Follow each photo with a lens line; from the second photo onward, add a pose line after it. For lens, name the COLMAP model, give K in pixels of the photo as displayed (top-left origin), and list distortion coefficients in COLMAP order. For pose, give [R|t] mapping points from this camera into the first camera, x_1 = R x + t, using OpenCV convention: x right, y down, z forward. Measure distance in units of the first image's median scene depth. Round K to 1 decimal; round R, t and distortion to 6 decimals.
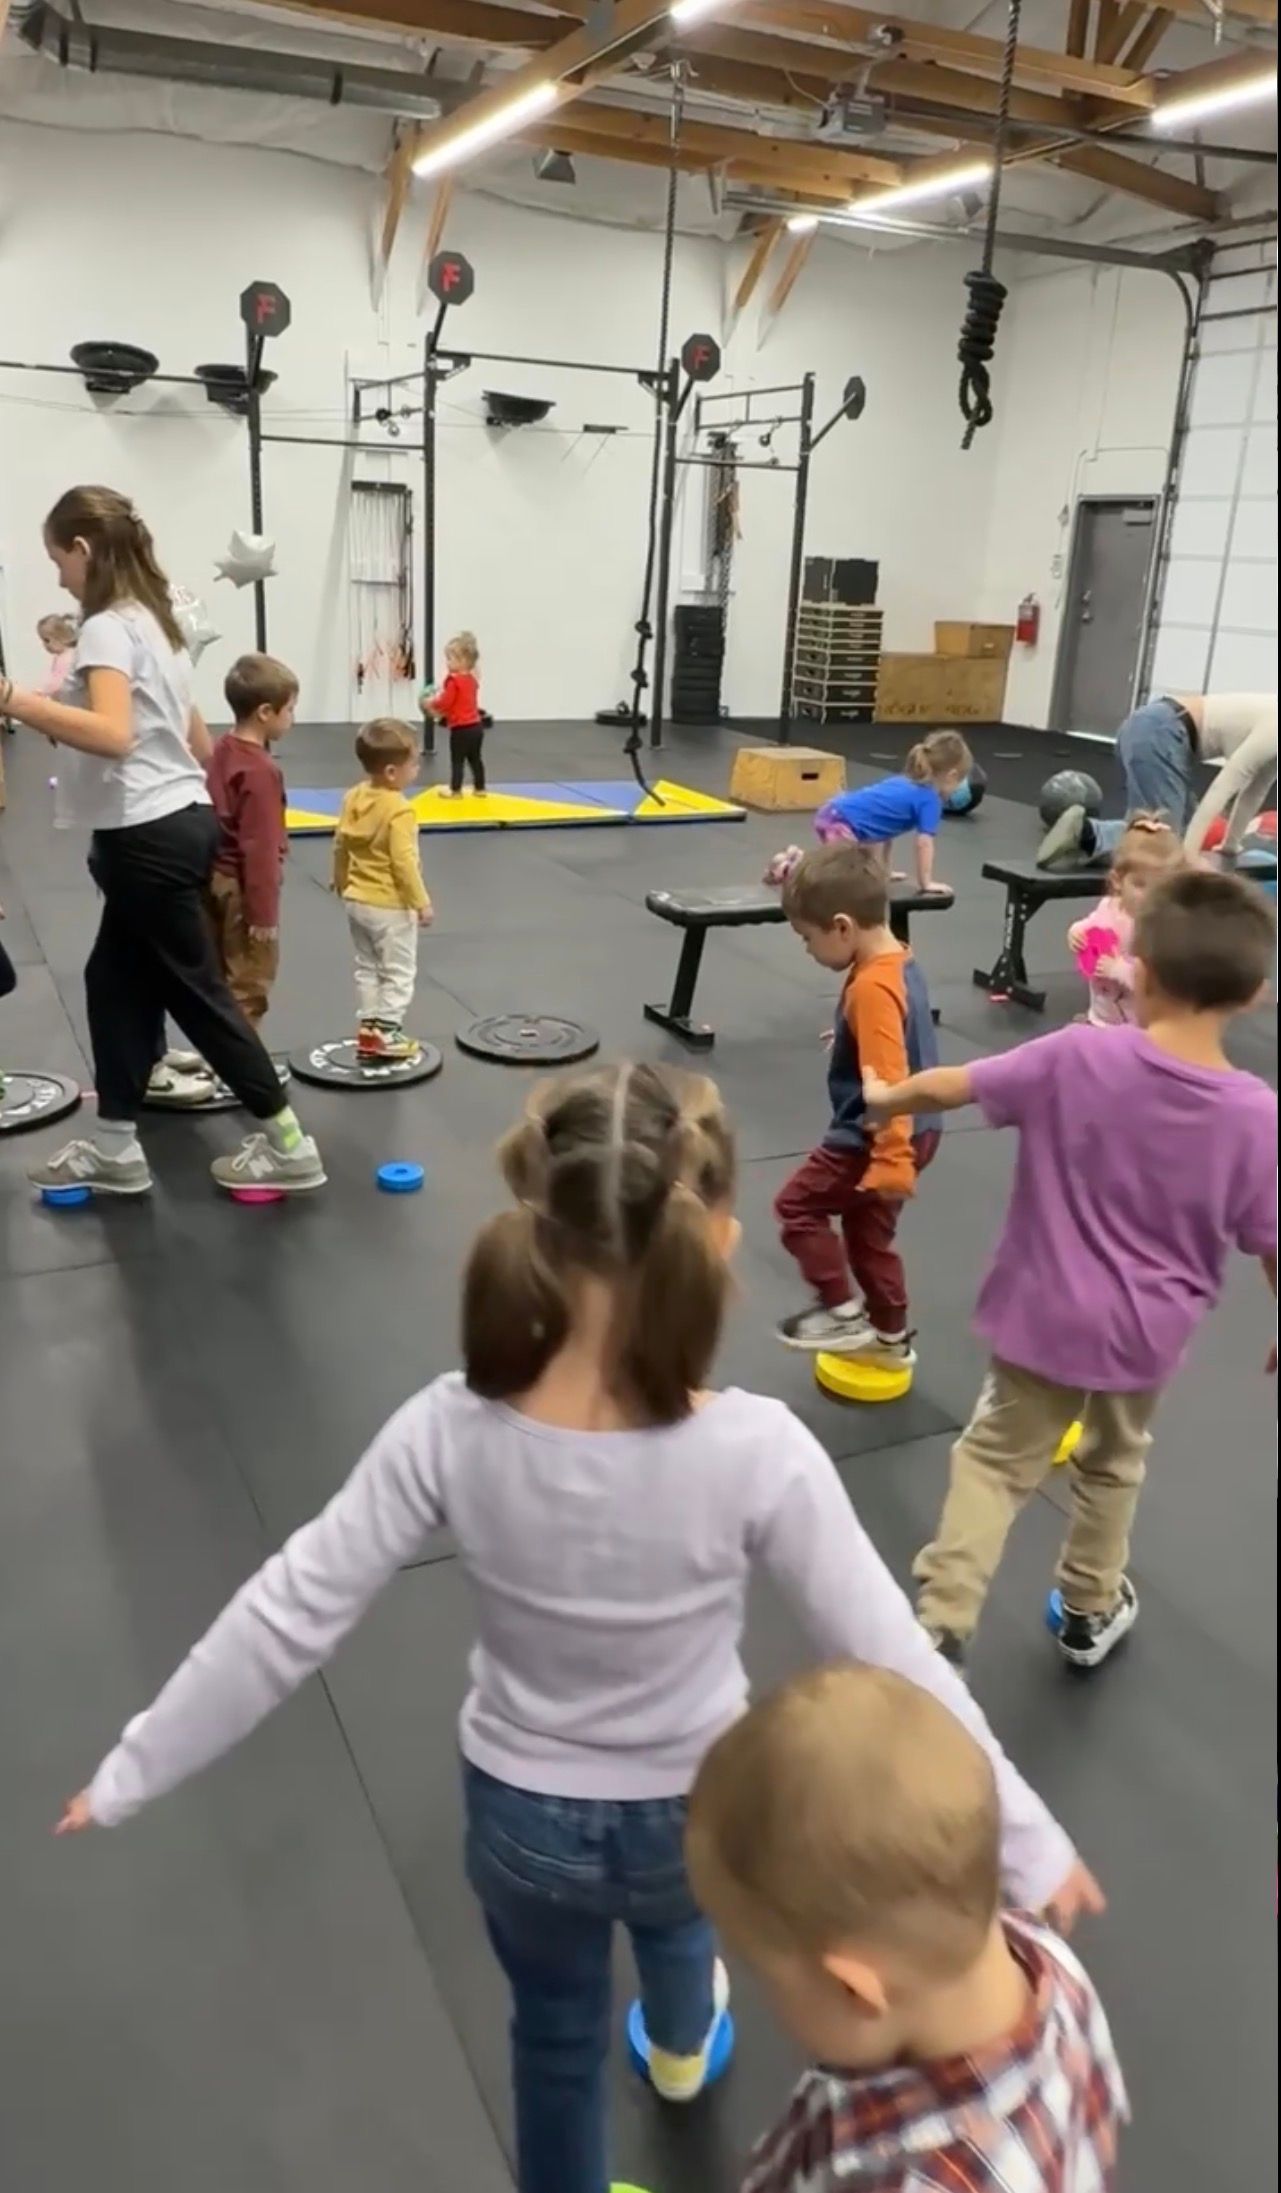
lens RADIAL K [[1503.0, 0, 663.2], [0, 1503.0, 1066.2], [0, 0, 1]] dist [-0.004033, -0.000430]
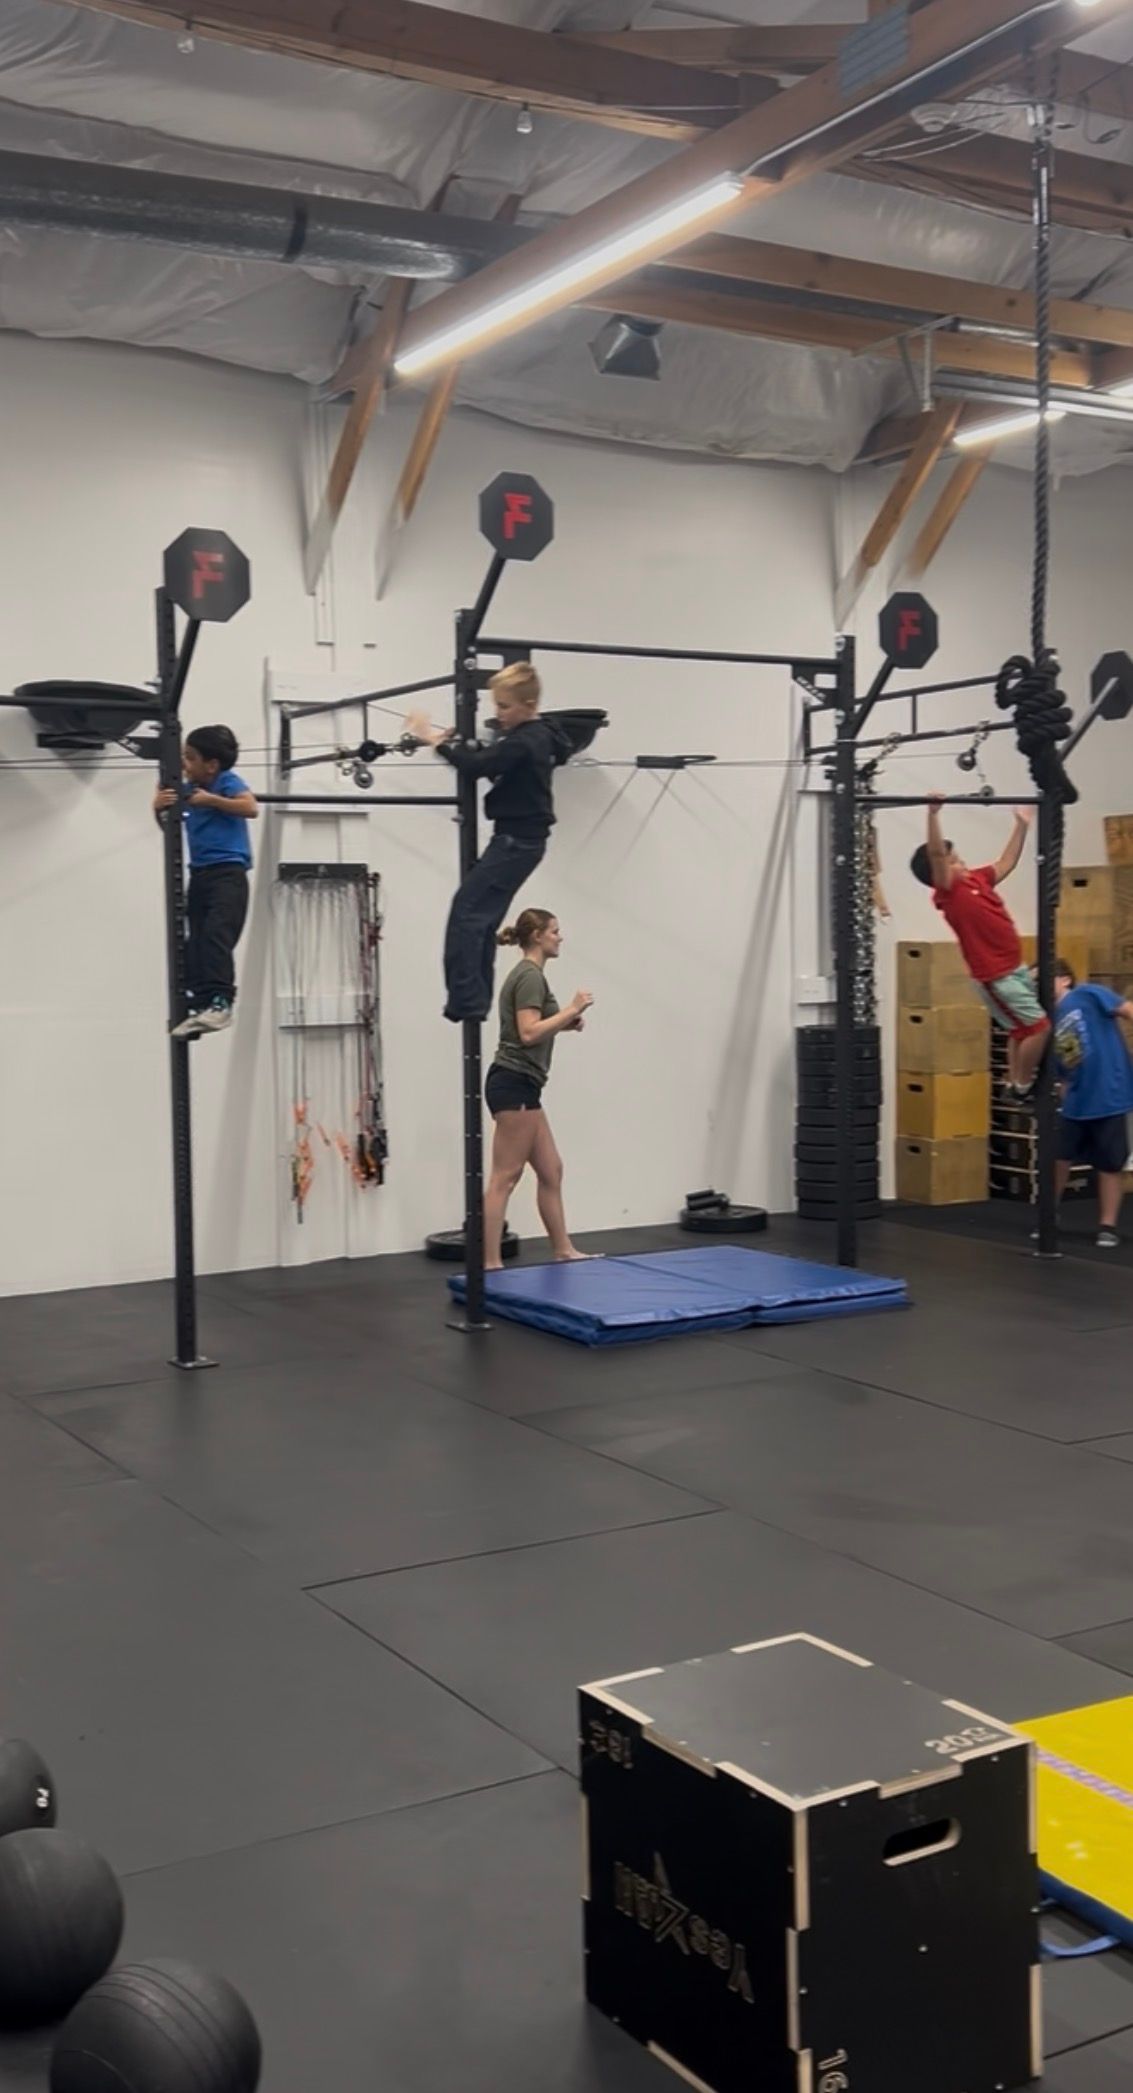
lens RADIAL K [[2074.7, 0, 565.2], [0, 2074.7, 1059.6], [0, 0, 1]] dist [0.043693, 0.000000]
pose [[0.995755, -0.064699, 0.065468, -0.172476], [0.079707, 0.961824, -0.261806, -0.110915], [-0.046030, 0.265913, 0.962898, 0.272901]]
